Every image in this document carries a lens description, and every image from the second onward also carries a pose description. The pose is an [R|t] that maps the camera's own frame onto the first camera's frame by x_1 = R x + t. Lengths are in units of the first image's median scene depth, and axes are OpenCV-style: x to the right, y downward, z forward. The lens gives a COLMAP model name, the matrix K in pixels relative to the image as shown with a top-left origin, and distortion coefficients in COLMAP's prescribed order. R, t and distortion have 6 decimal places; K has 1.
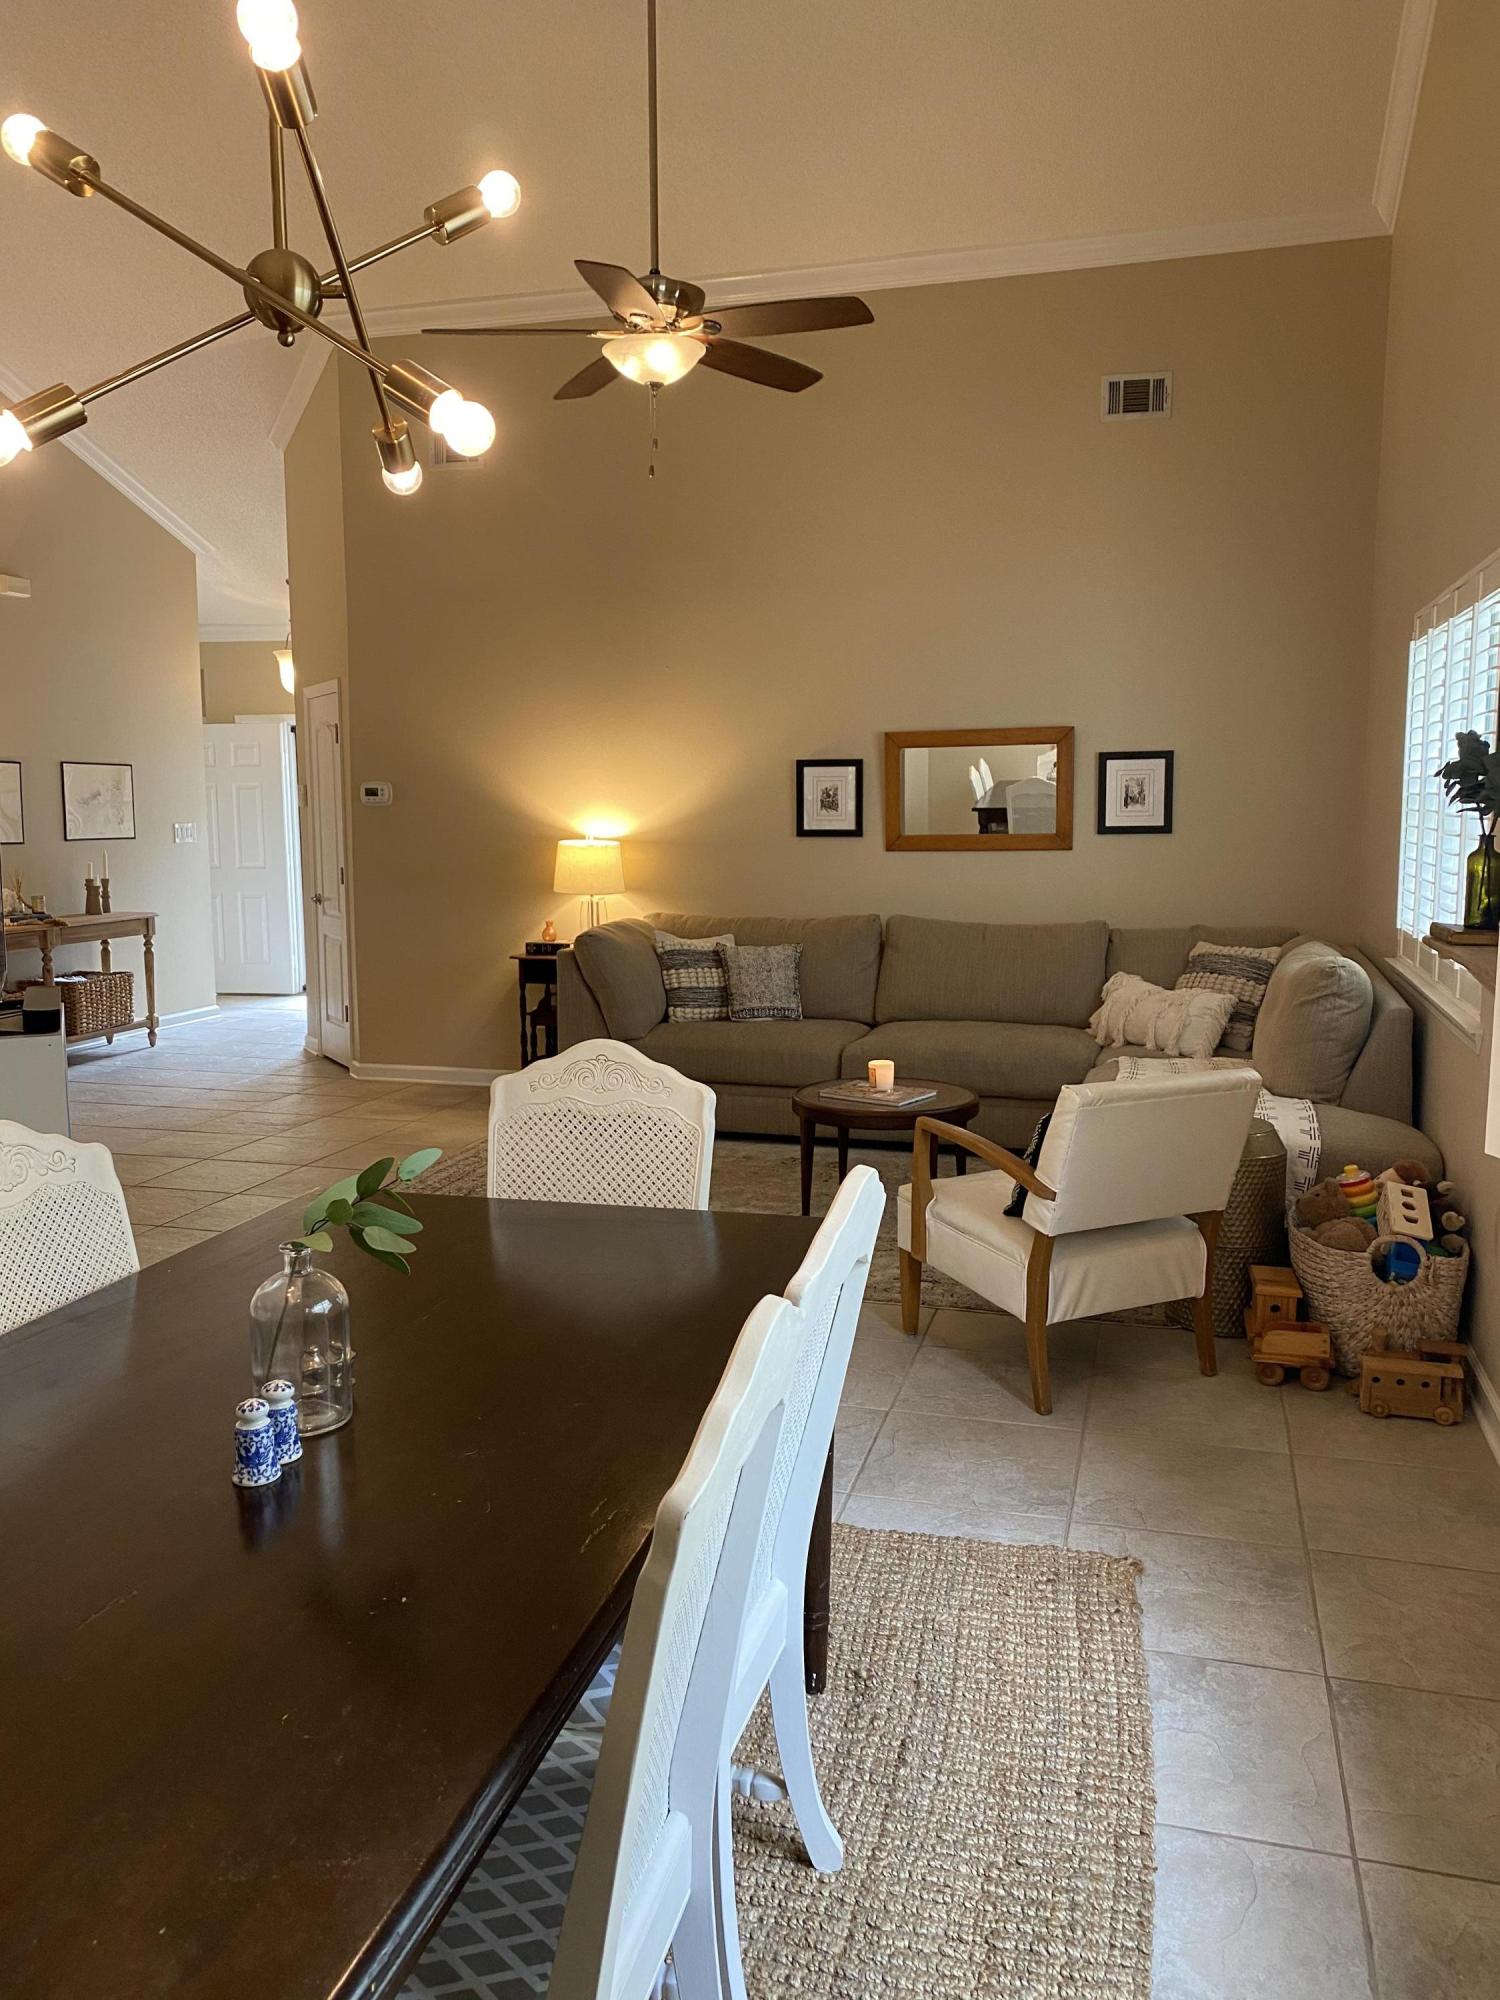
lens RADIAL K [[1527.3, 0, 745.6], [0, 1527.3, 990.6], [0, 0, 1]] dist [0.060058, -0.076629]
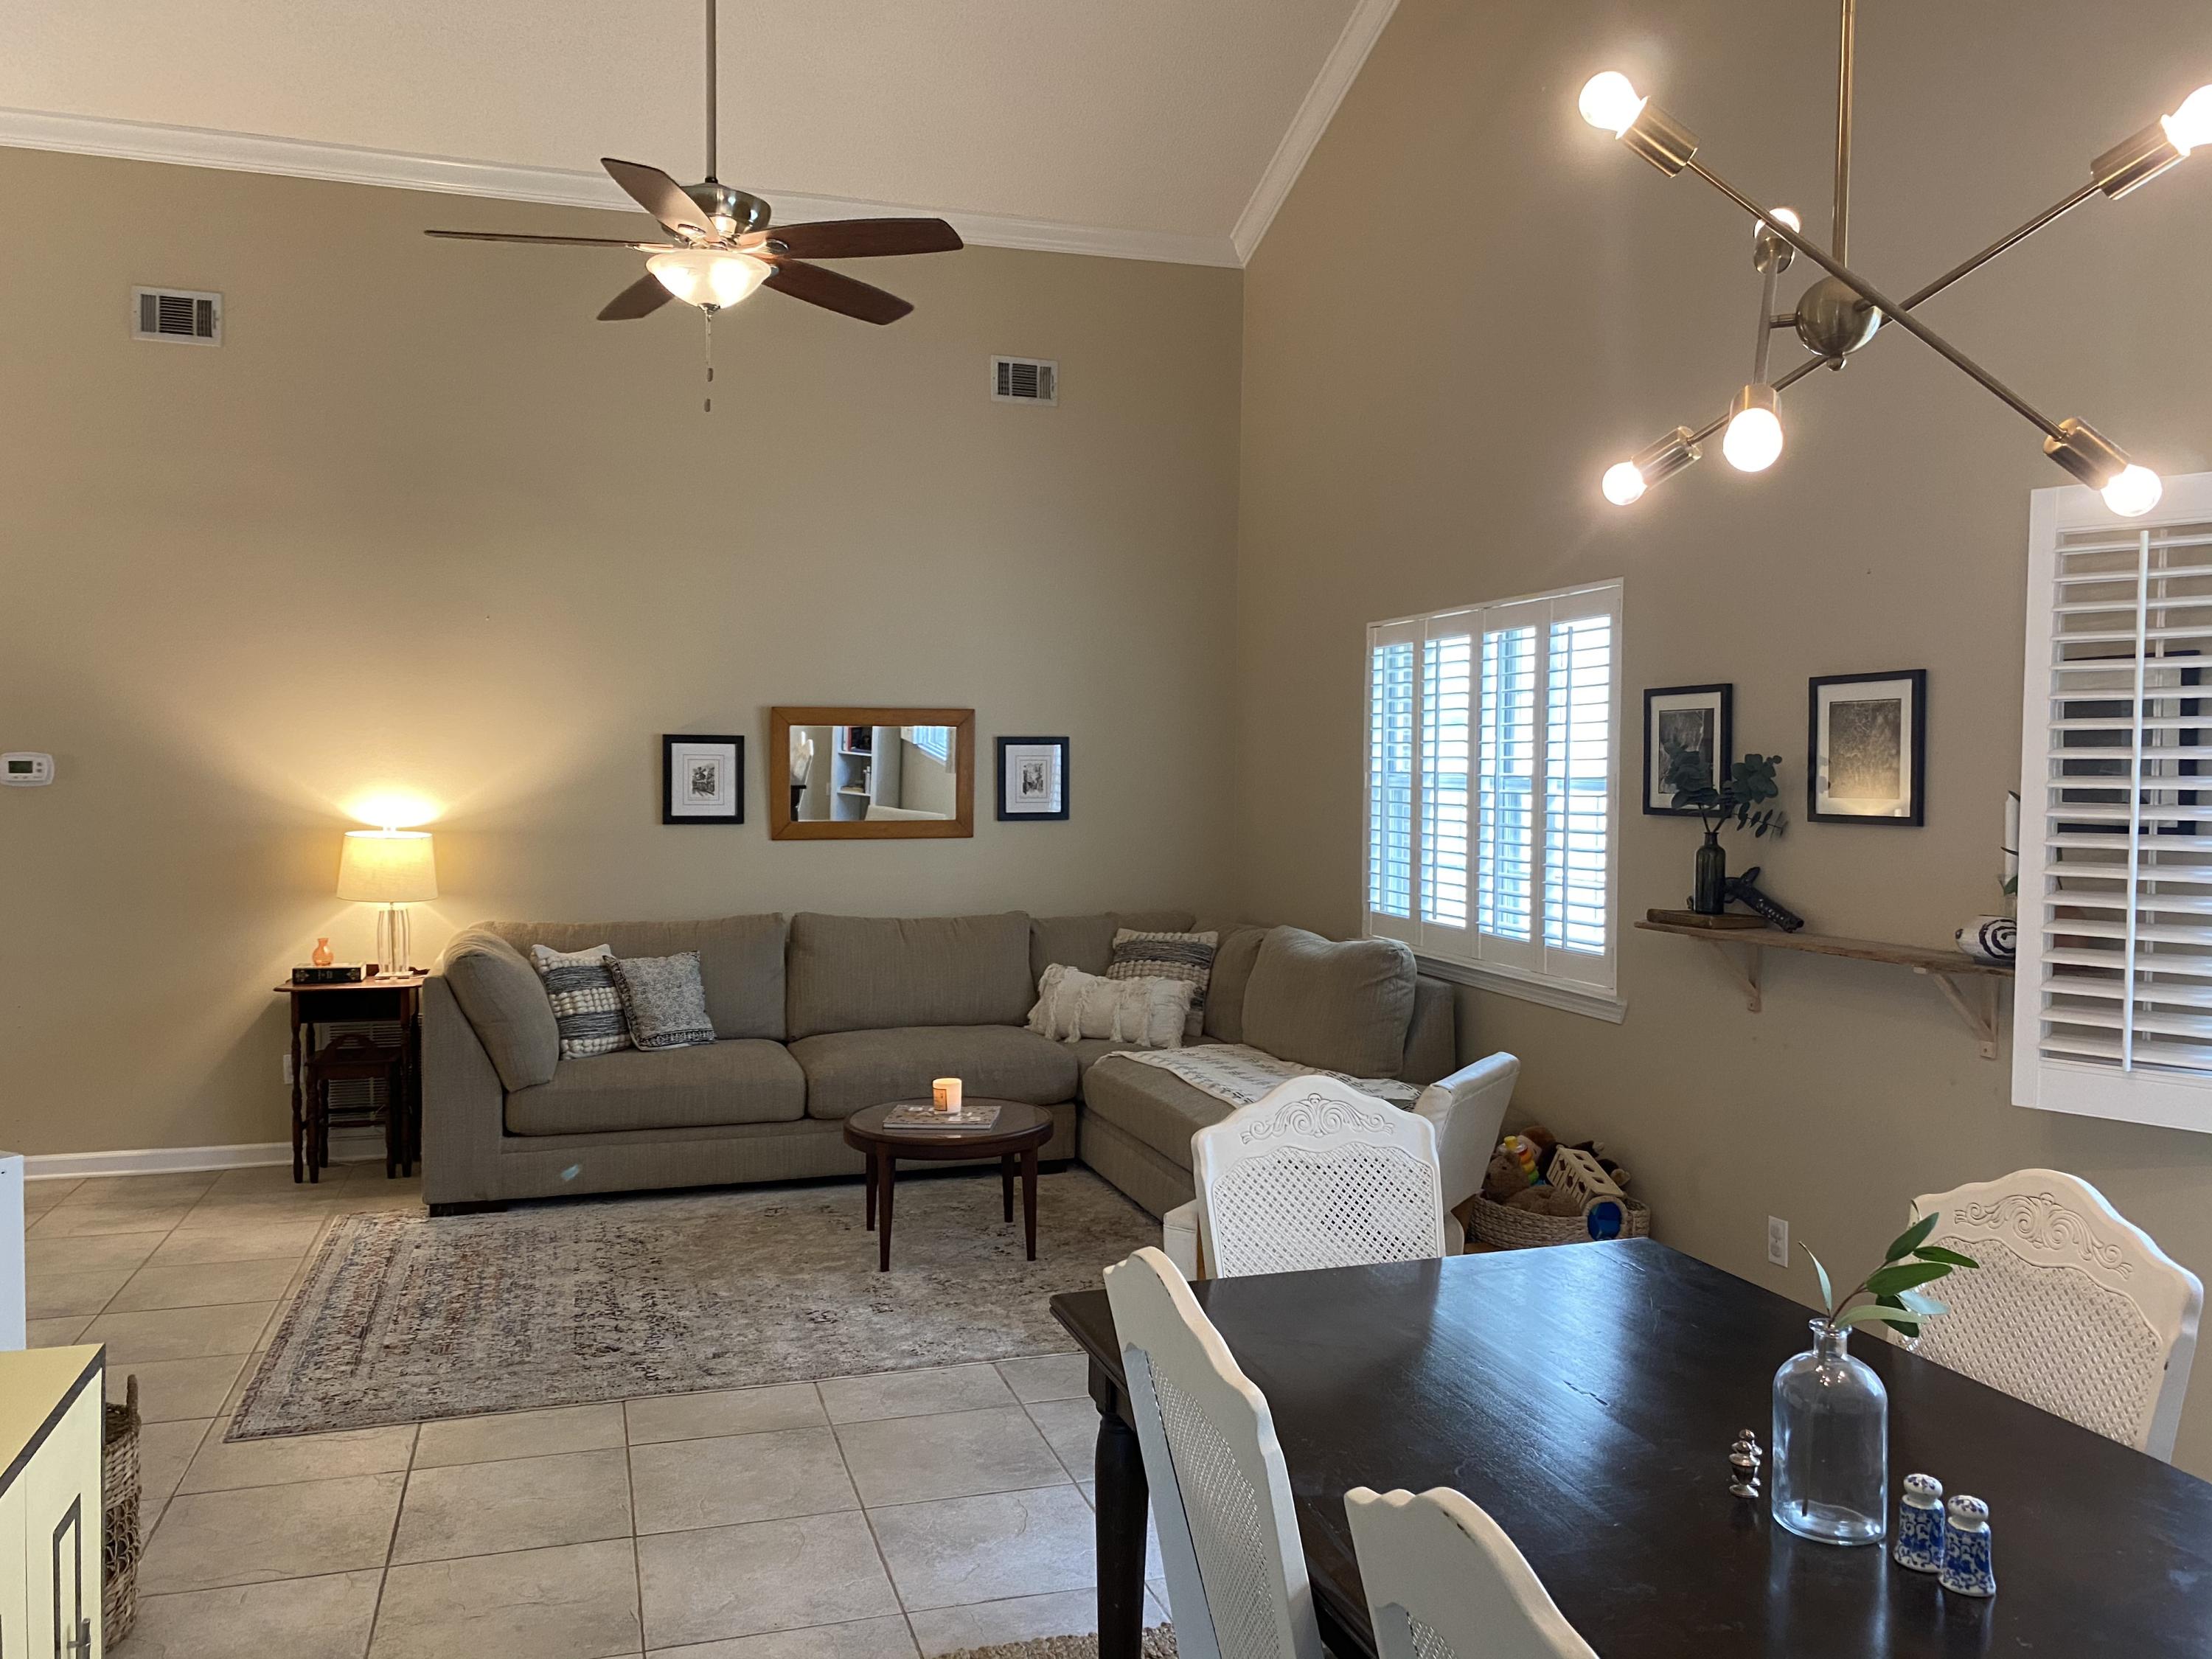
lens RADIAL K [[1689.2, 0, 1097.7], [0, 1689.2, 824.1], [0, 0, 1]] dist [0.060058, -0.076629]
pose [[0.836061, -0.008061, 0.548577, -0.303419], [0.057353, 0.995698, -0.072778, -0.020499], [-0.545630, 0.092309, 0.832927, 0.094648]]
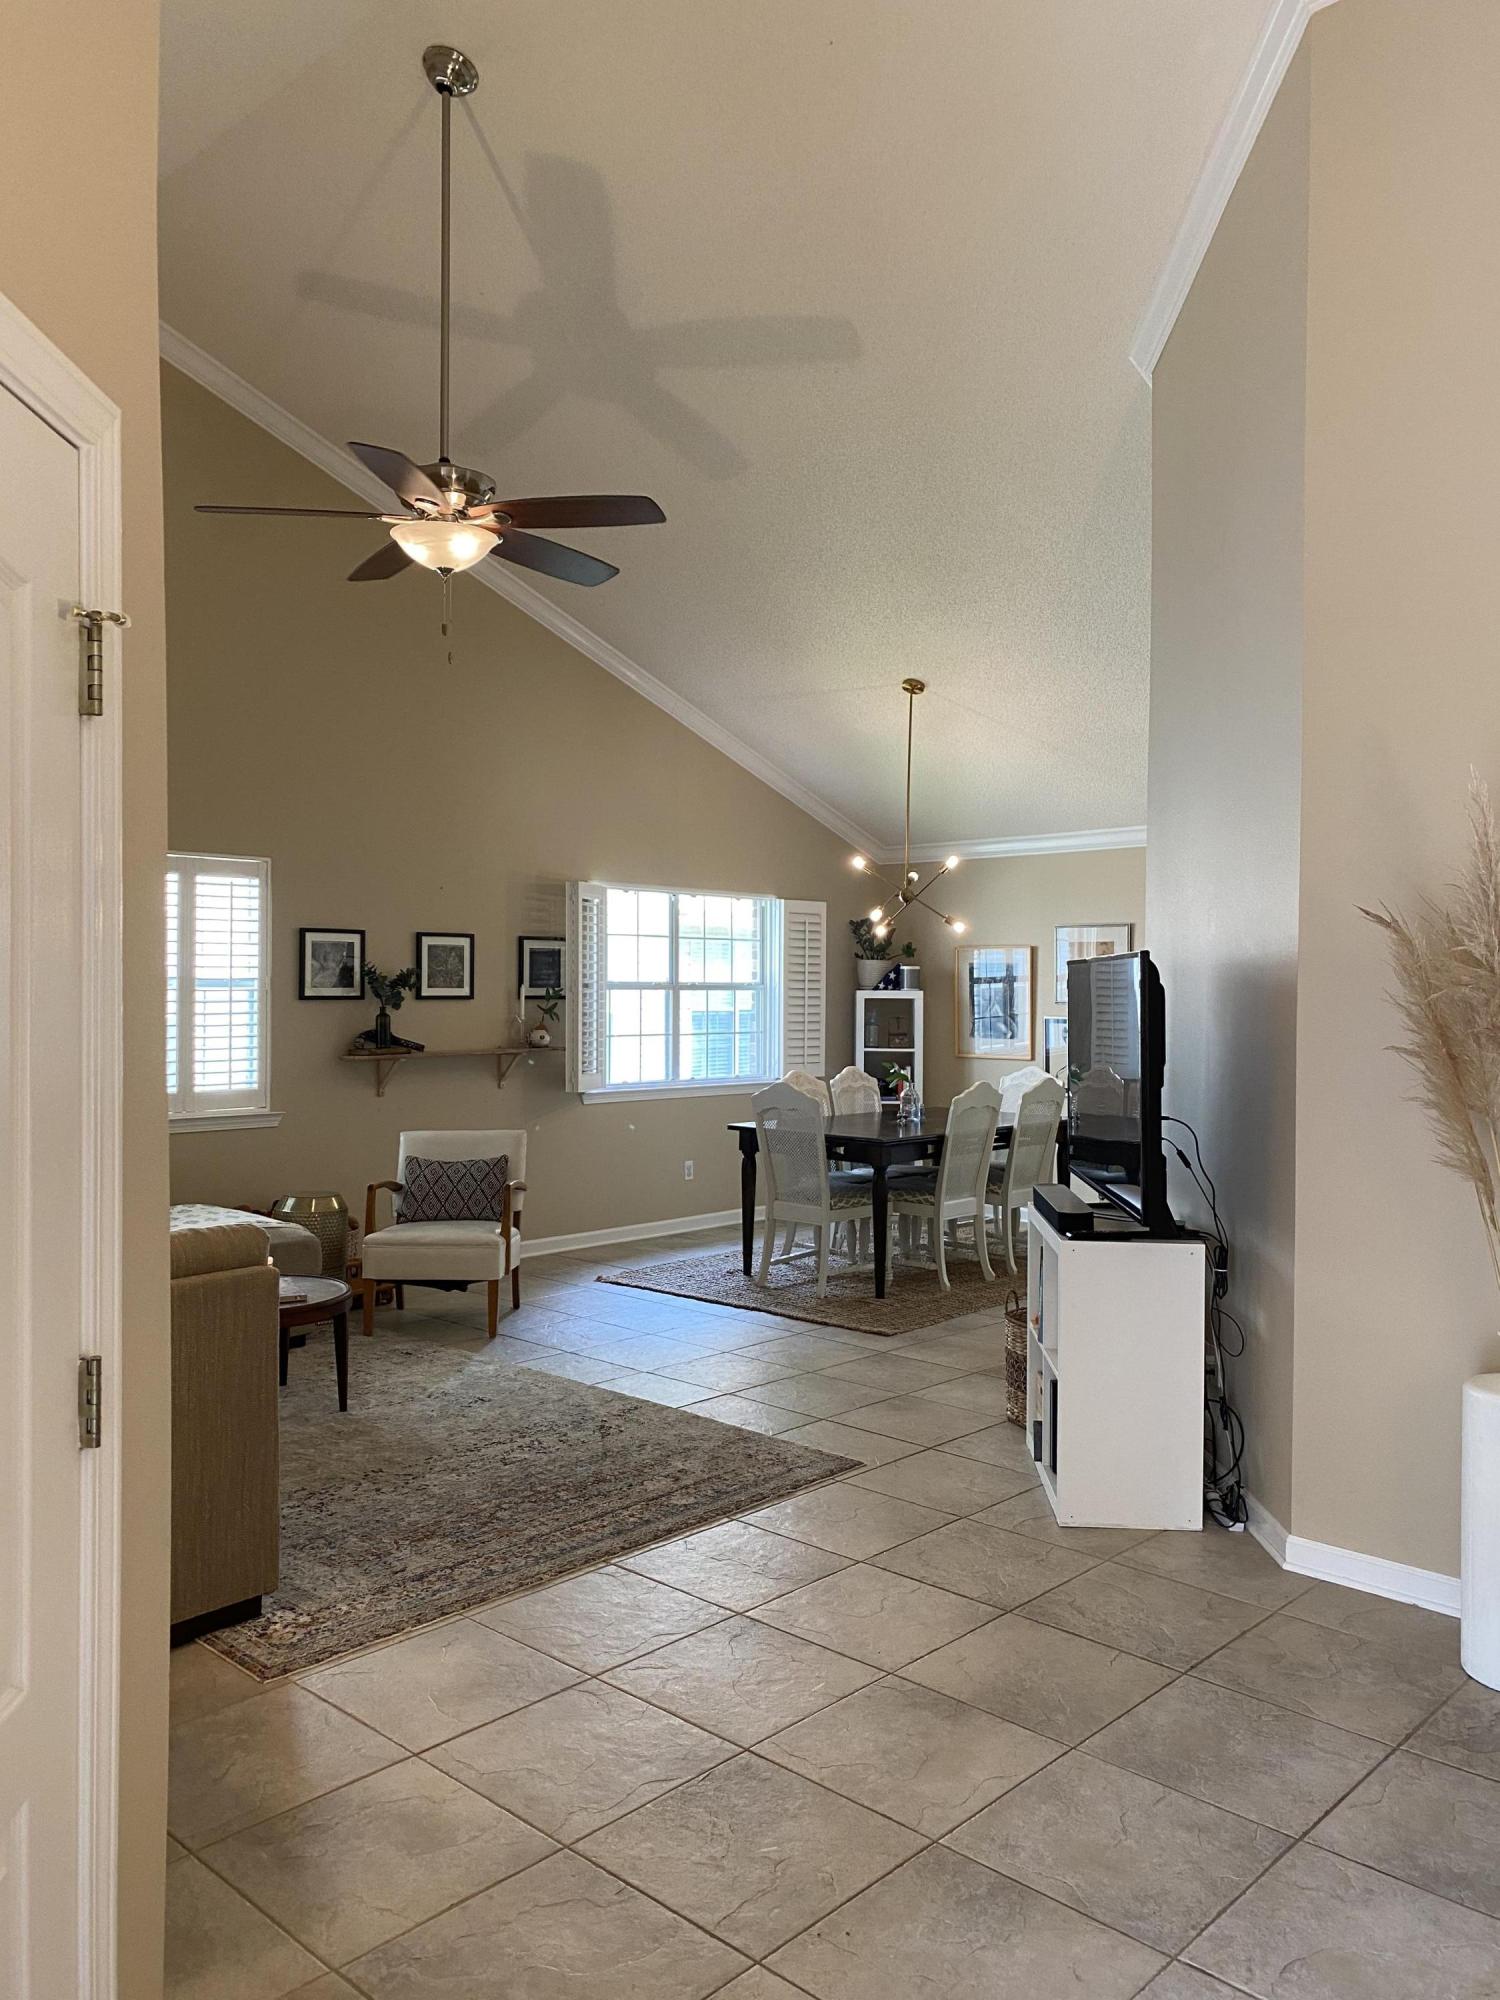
lens RADIAL K [[1527.3, 0, 749.2], [0, 1527.3, 1009.2], [0, 0, 1]] dist [0.060058, -0.076629]
pose [[-0.890868, -0.011266, 0.454122, -0.512996], [0.051309, 0.990799, 0.125235, -0.176753], [-0.451354, 0.134869, -0.882094, 1.376030]]
